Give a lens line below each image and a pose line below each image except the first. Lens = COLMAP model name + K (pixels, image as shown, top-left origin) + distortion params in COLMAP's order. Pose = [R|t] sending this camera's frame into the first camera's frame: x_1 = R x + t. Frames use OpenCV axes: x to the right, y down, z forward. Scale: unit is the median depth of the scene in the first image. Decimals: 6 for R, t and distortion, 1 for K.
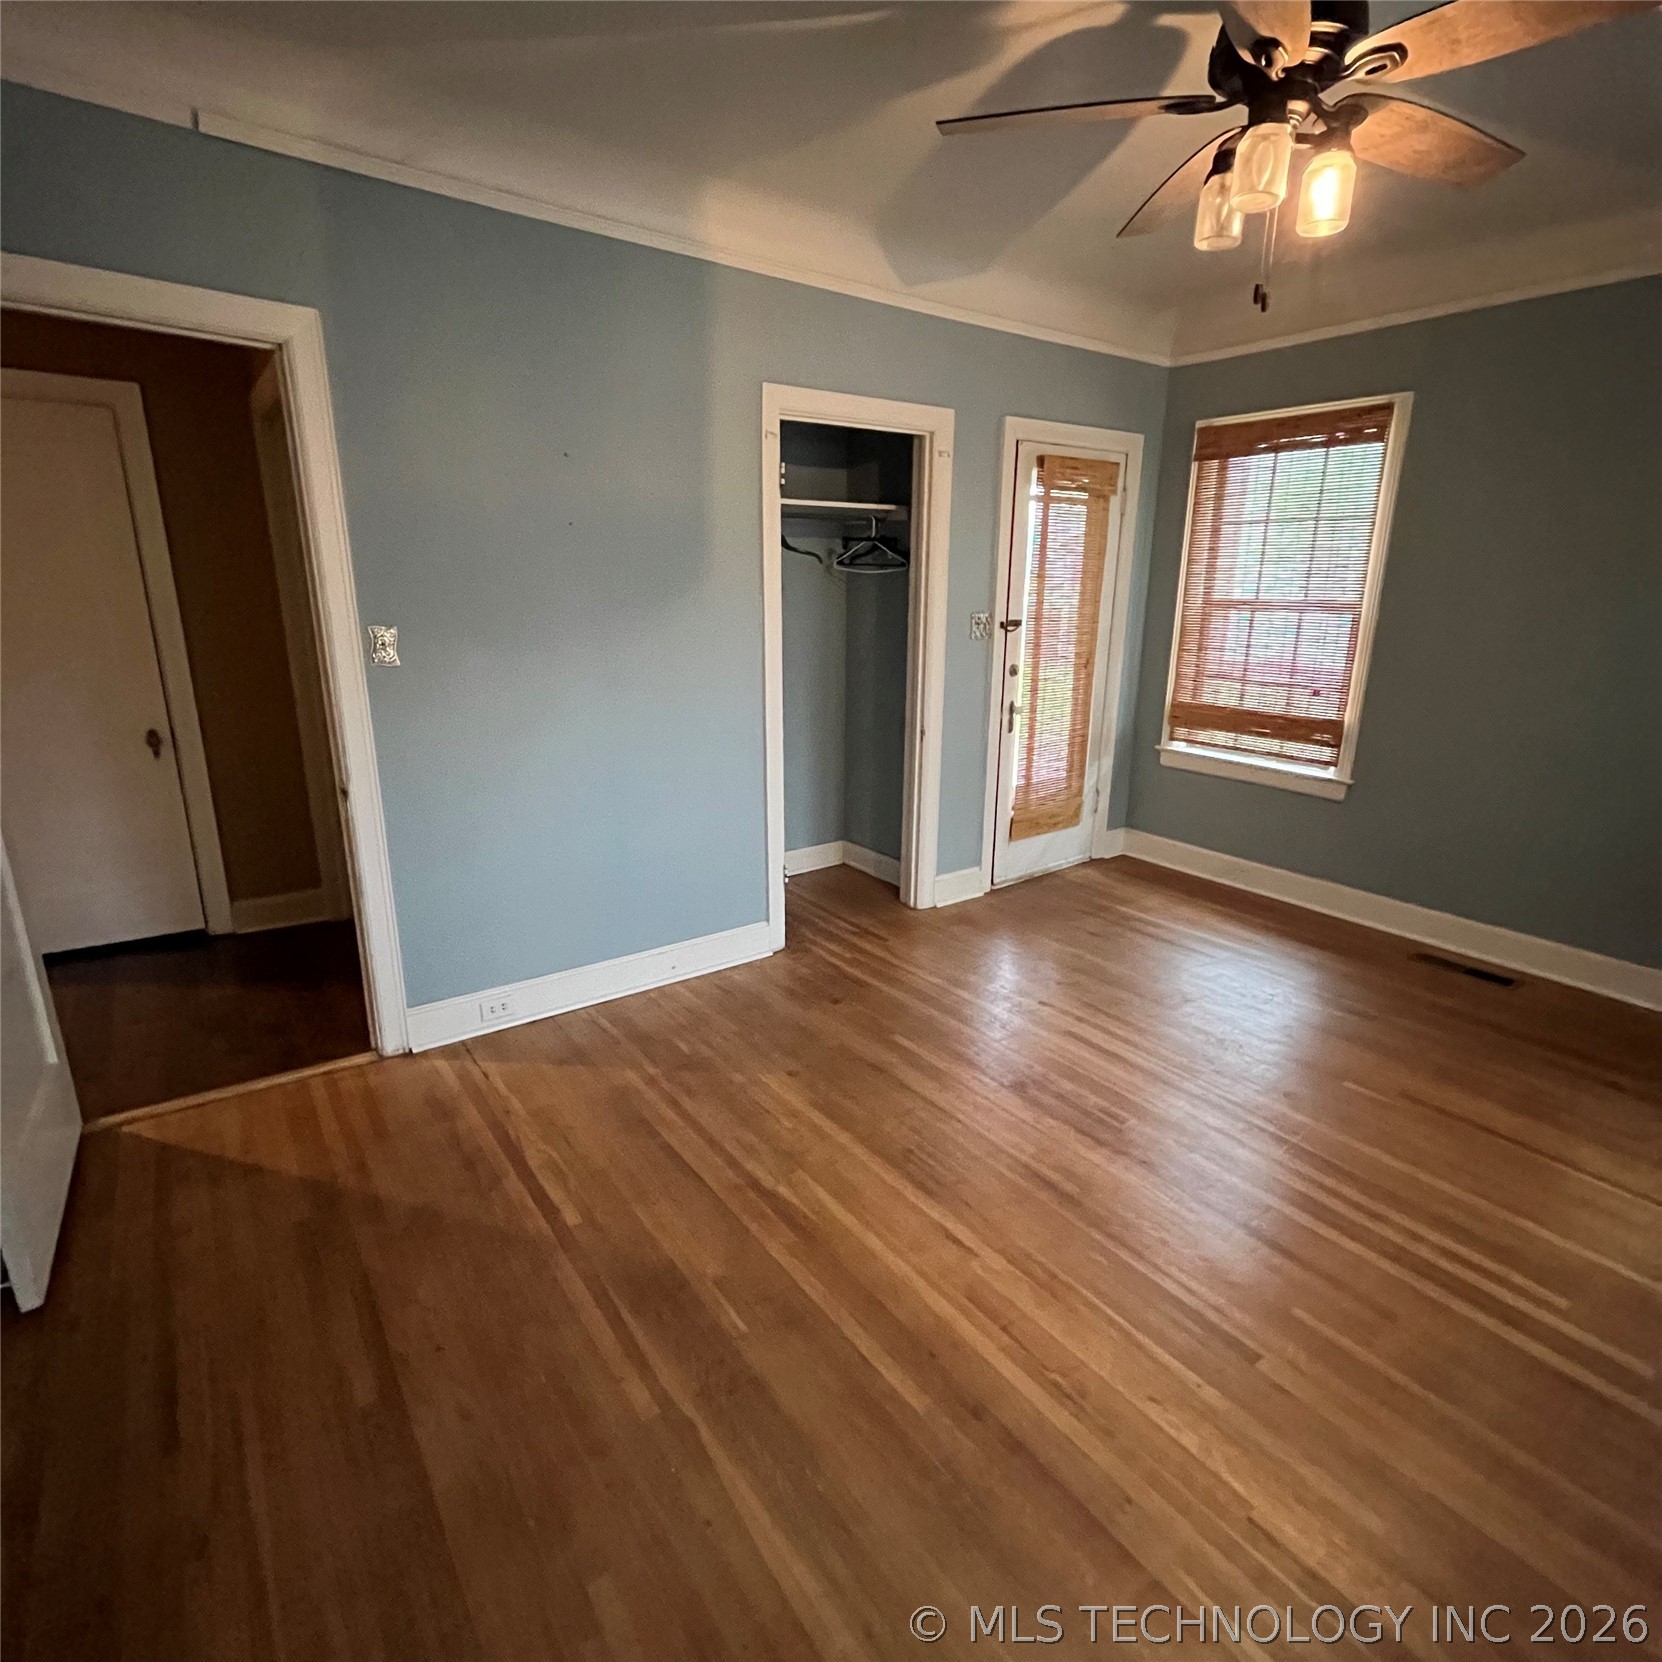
lens RADIAL K [[906.8, 0, 836.2], [0, 906.8, 830.4], [0, 0, 1]] dist [-0.001733, 0.000873]
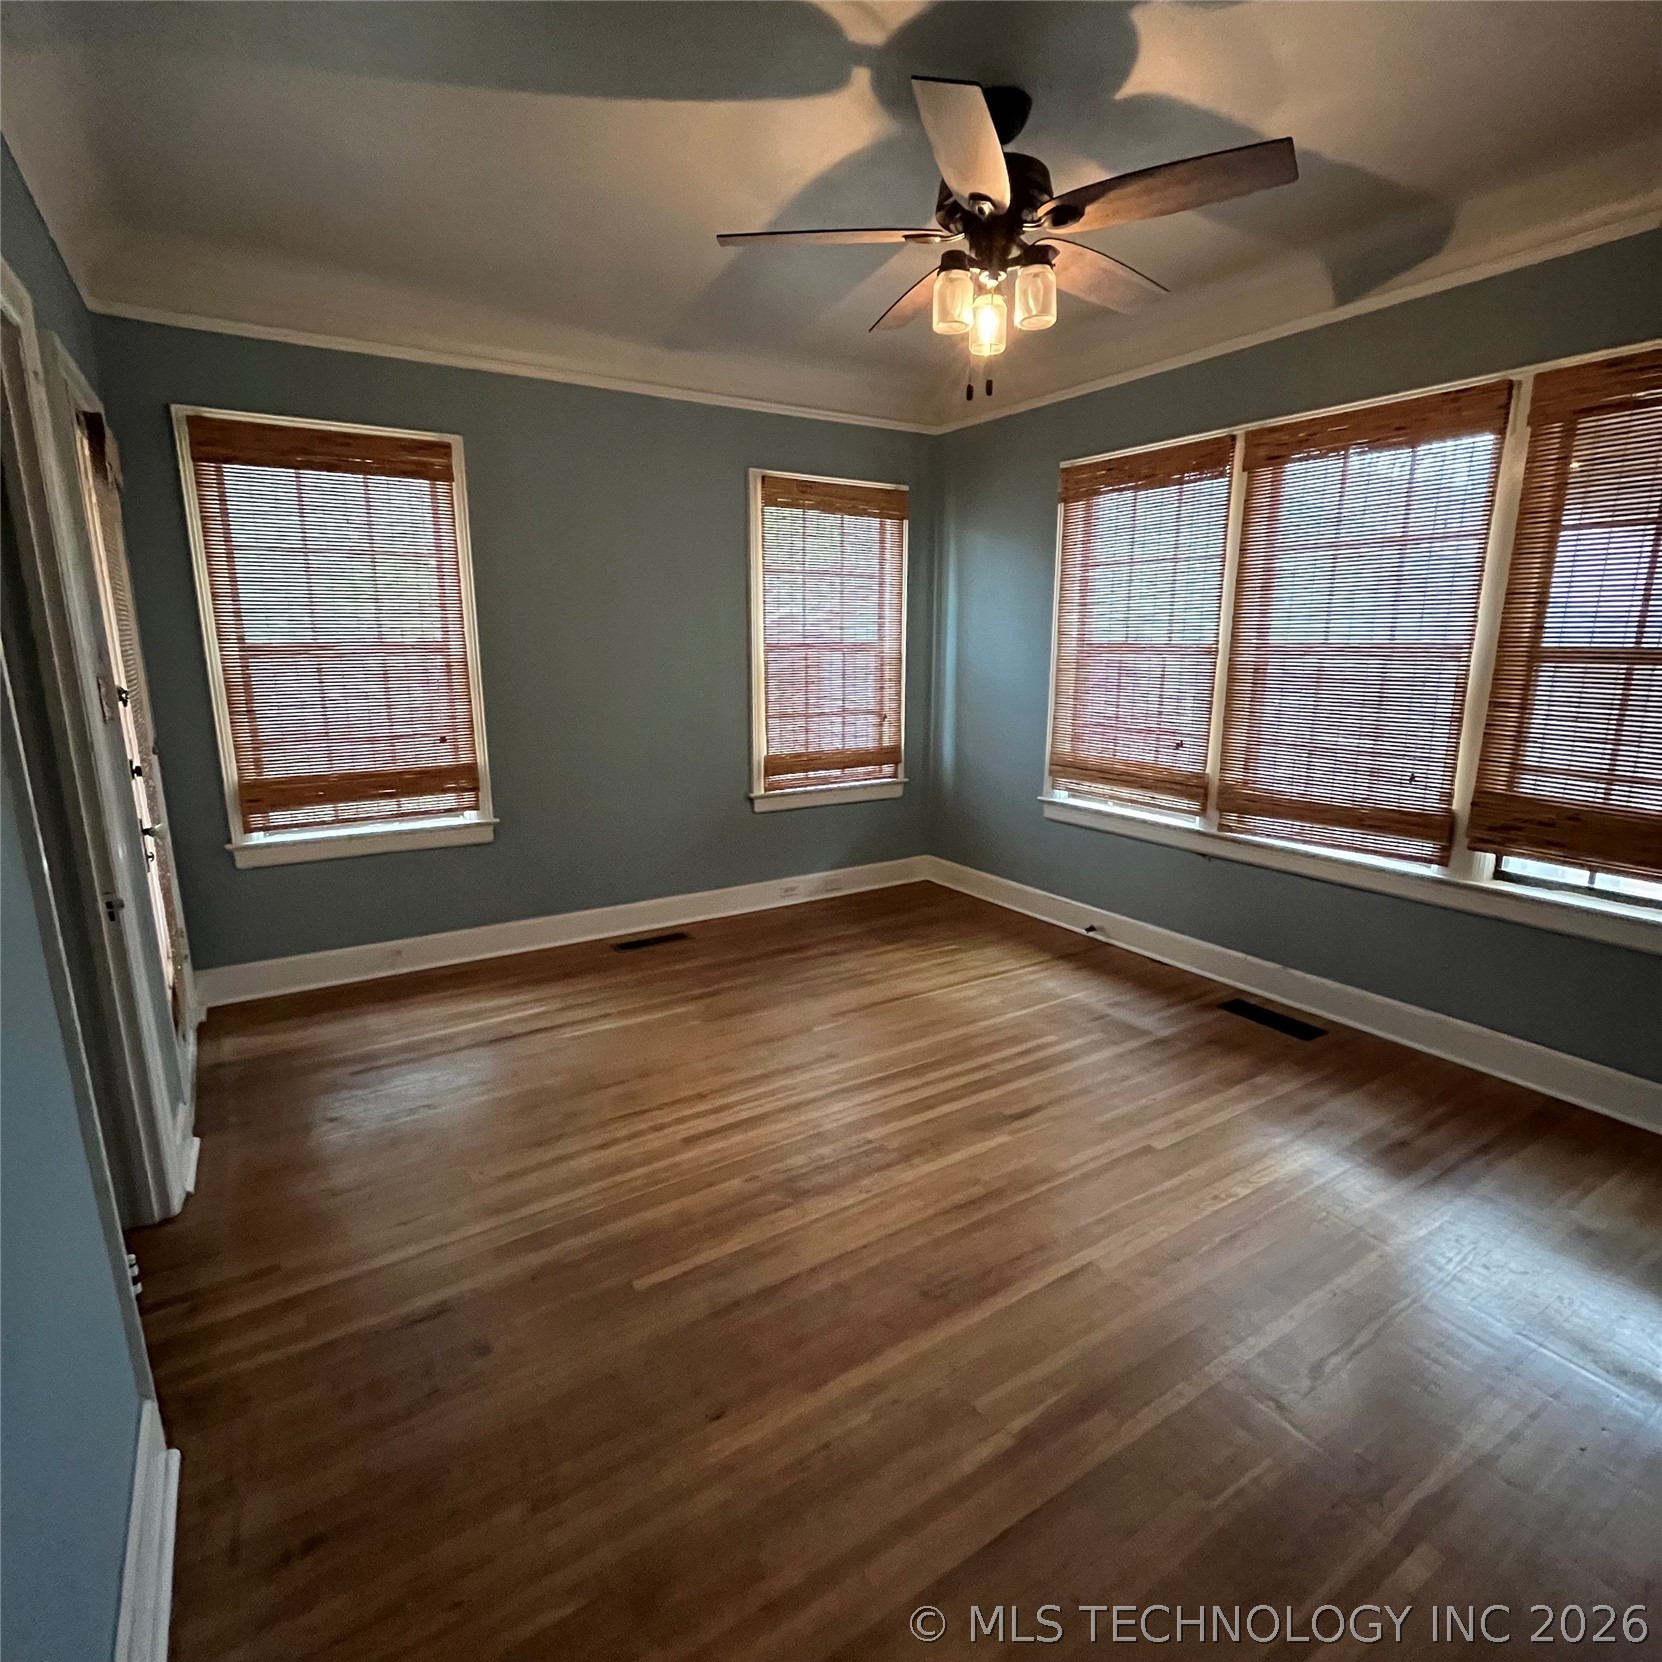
lens RADIAL K [[906.8, 0, 836.8], [0, 906.8, 833.4], [0, 0, 1]] dist [-0.001733, 0.000873]
pose [[0.056836, -0.224432, 0.972831, -0.414995], [0.263969, 0.943109, 0.202153, -0.153807], [-0.962855, 0.245308, 0.112846, 0.567444]]
